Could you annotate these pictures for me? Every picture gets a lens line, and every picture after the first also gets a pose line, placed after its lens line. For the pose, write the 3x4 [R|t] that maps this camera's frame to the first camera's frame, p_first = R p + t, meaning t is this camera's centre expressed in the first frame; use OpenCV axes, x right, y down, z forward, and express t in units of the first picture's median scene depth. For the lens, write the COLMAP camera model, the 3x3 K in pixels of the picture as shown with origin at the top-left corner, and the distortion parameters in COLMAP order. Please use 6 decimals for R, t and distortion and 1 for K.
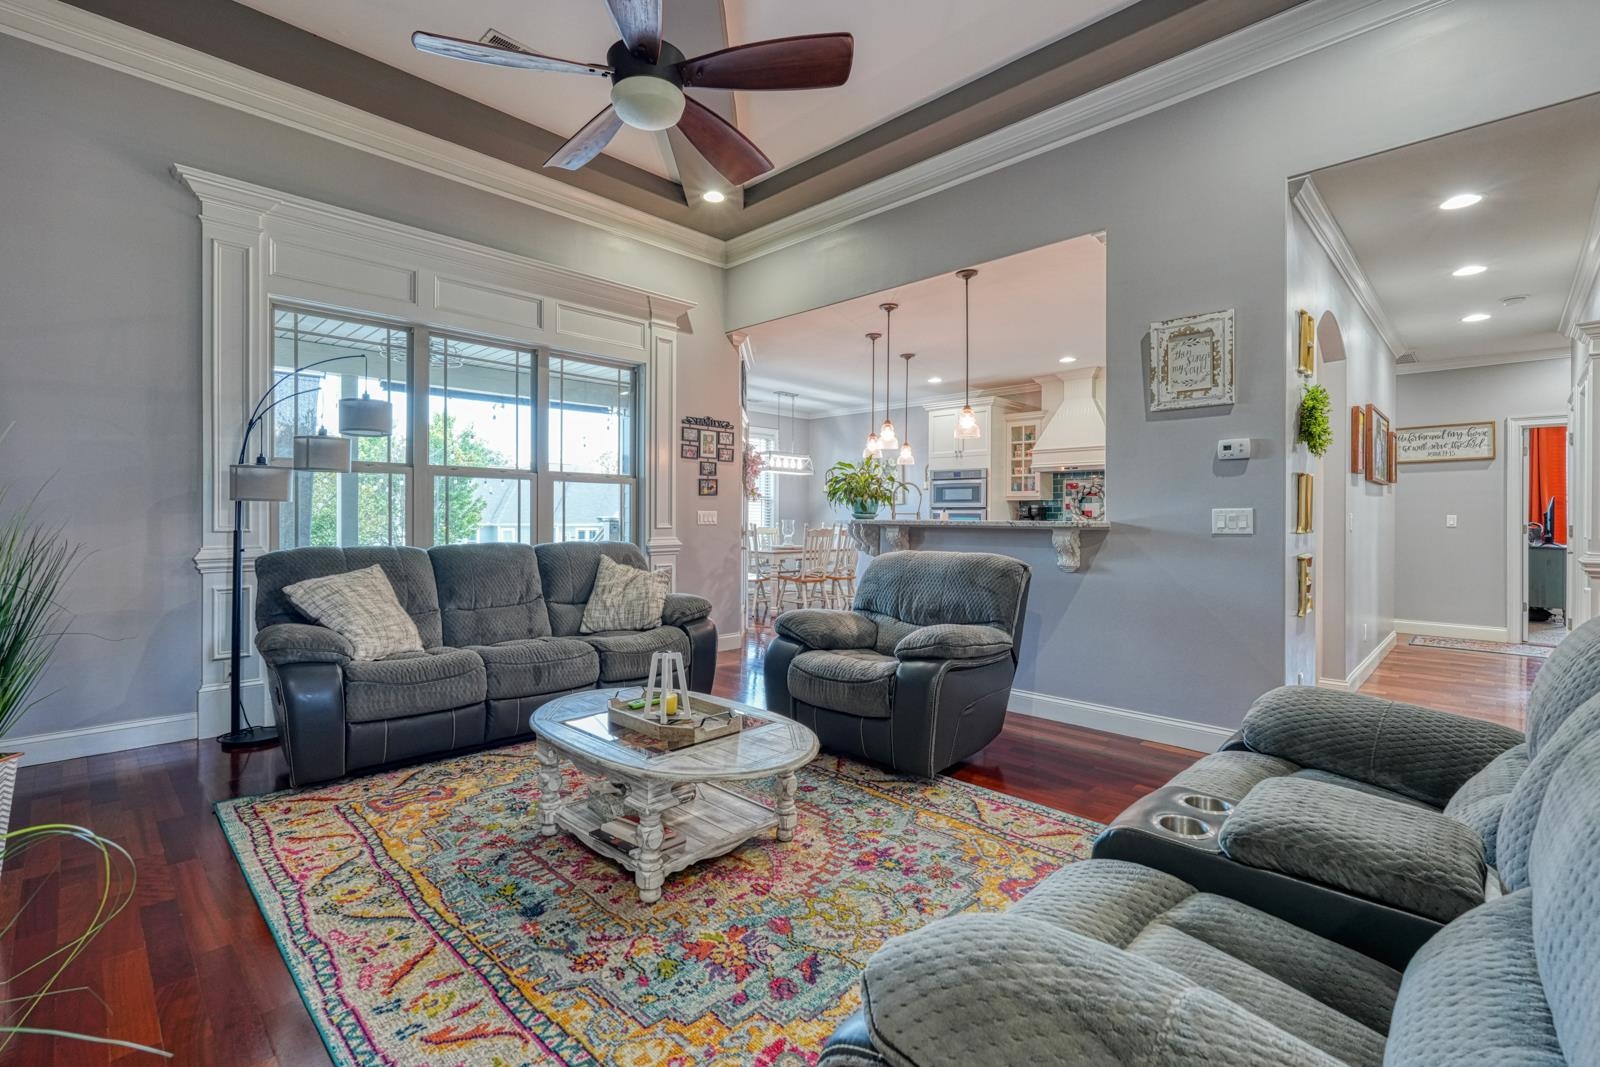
lens RADIAL K [[705.8, 0, 802.5], [0, 705.8, 524.9], [0, 0, 1]] dist [0.002296, 0.002135]
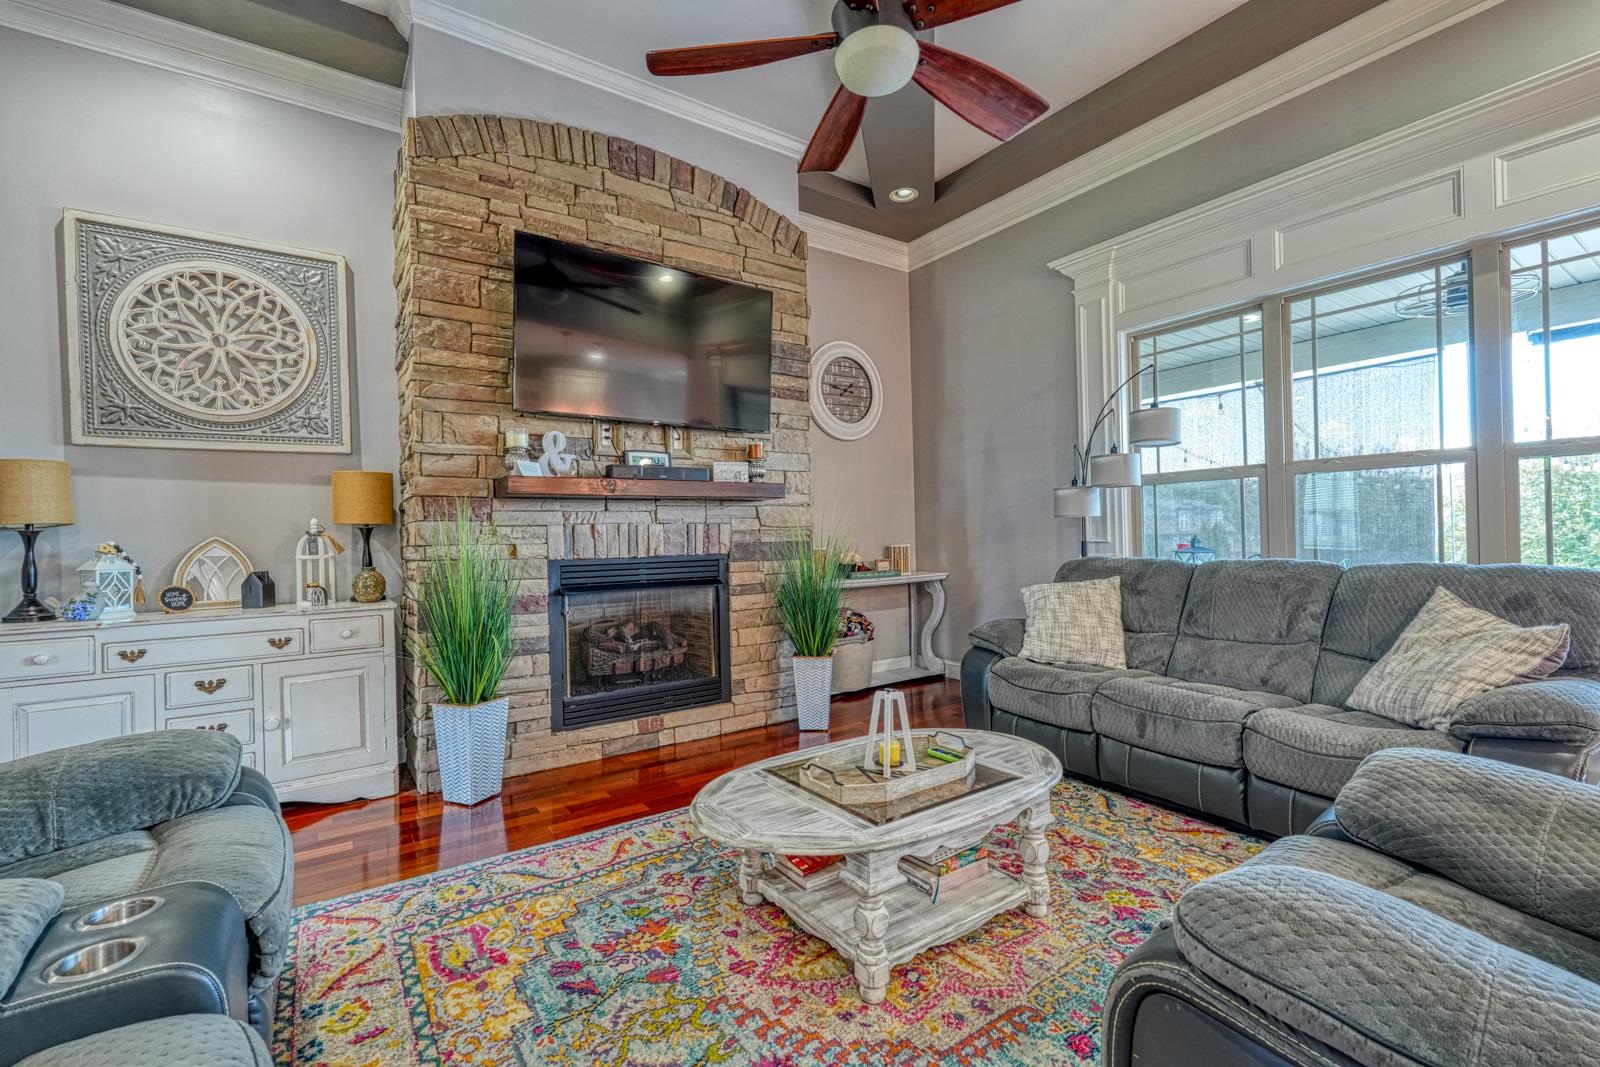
lens RADIAL K [[705.8, 0, 802.8], [0, 705.8, 529.2], [0, 0, 1]] dist [0.002296, 0.002135]
pose [[-0.183207, -0.007698, -0.983044, 0.579213], [0.009227, 0.999912, -0.009549, -0.006042], [0.983031, -0.010820, -0.183120, 0.921464]]
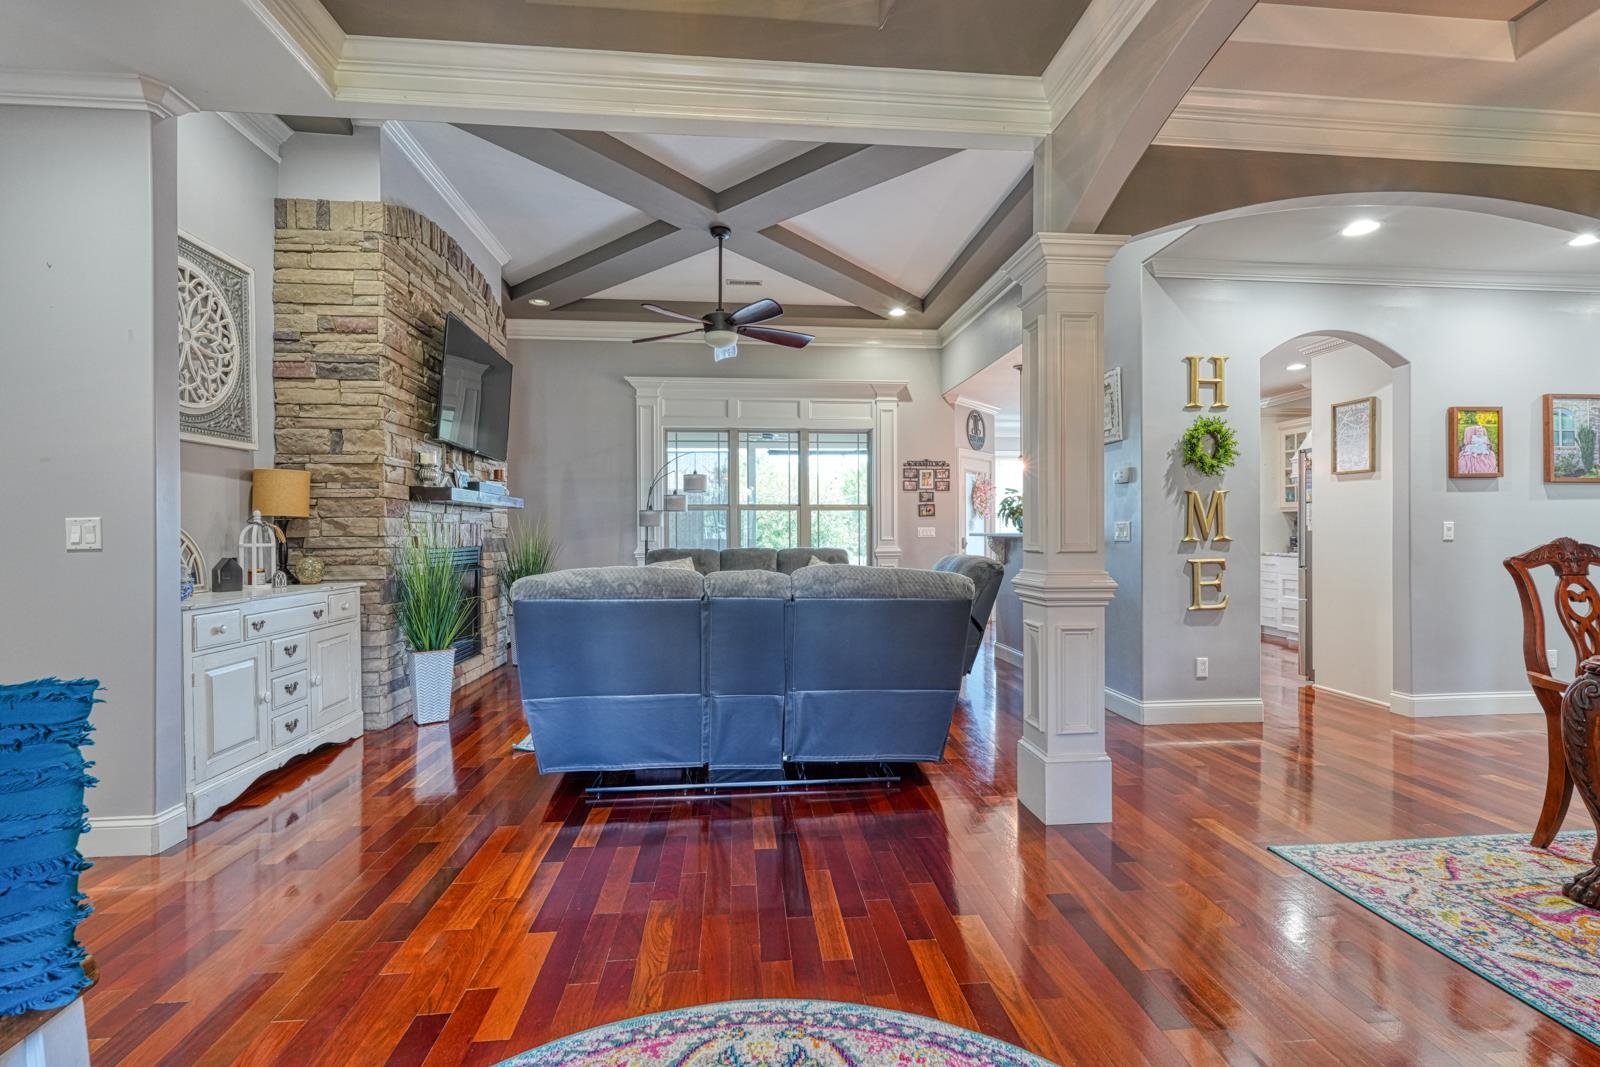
lens RADIAL K [[705.8, 0, 815.8], [0, 705.8, 530.3], [0, 0, 1]] dist [0.002296, 0.002135]
pose [[0.774351, -0.010834, -0.632664, 1.165152], [0.000505, 0.999864, -0.016504, 0.015196], [0.632756, 0.012461, 0.774251, -0.400974]]
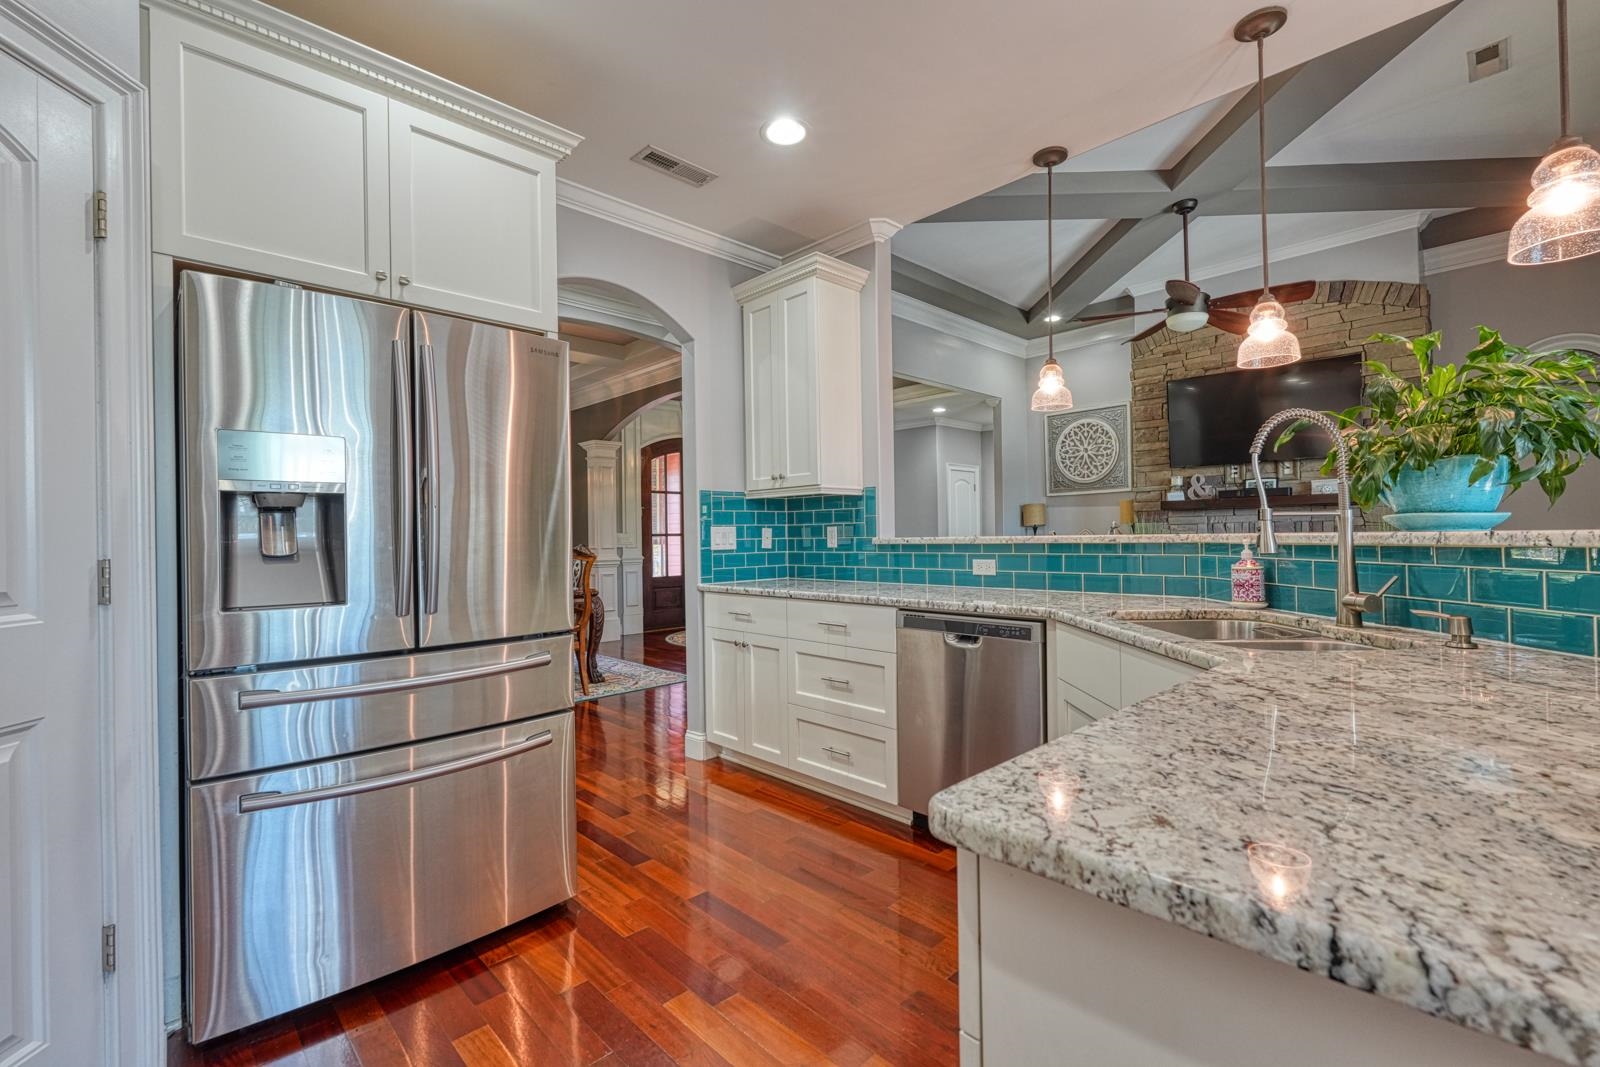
lens RADIAL K [[705.8, 0, 800.2], [0, 705.8, 529.3], [0, 0, 1]] dist [0.002296, 0.002135]
pose [[-0.999419, 0.009526, 0.032726, 0.684804], [0.009548, 0.999954, 0.000522, -0.024383], [-0.032719, 0.000834, -0.999464, 2.593760]]
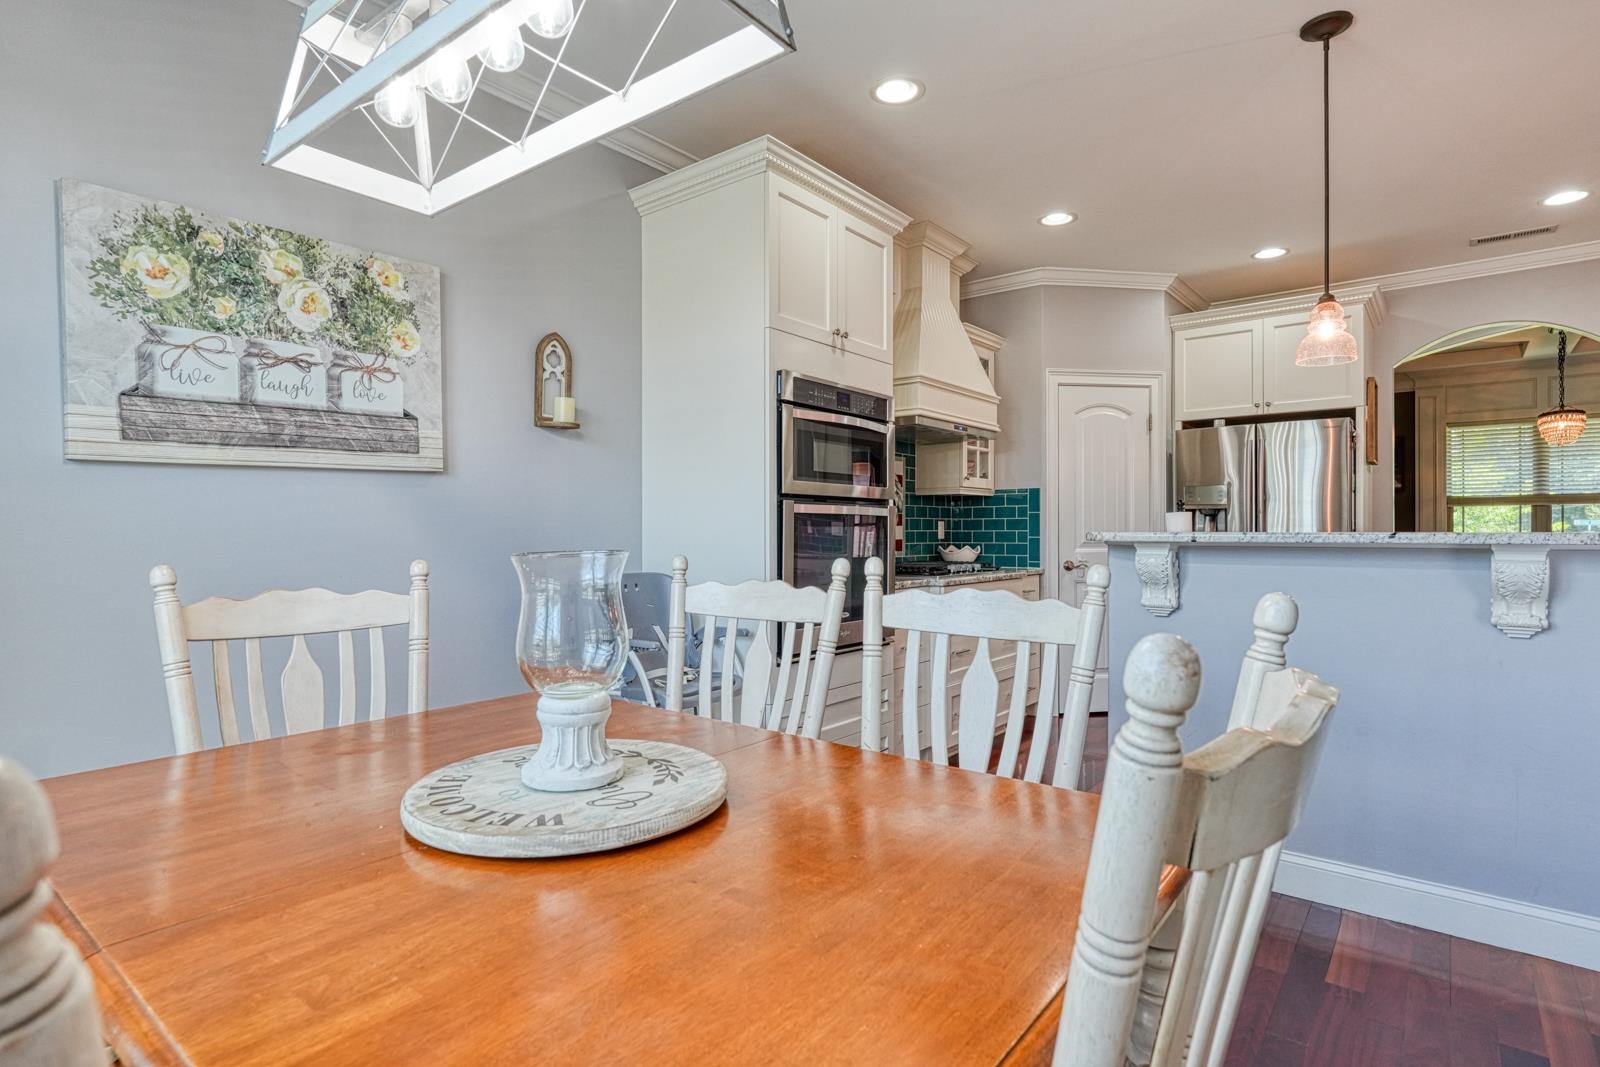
lens RADIAL K [[815.8, 0, 808.3], [0, 815.8, 527.0], [0, 0, 1]] dist [-0.004061, -0.000662]
pose [[-0.103627, -0.007648, 0.994587, -0.454541], [0.009195, 0.999920, 0.008647, -0.042128], [-0.994574, 0.010042, -0.103548, 3.020935]]
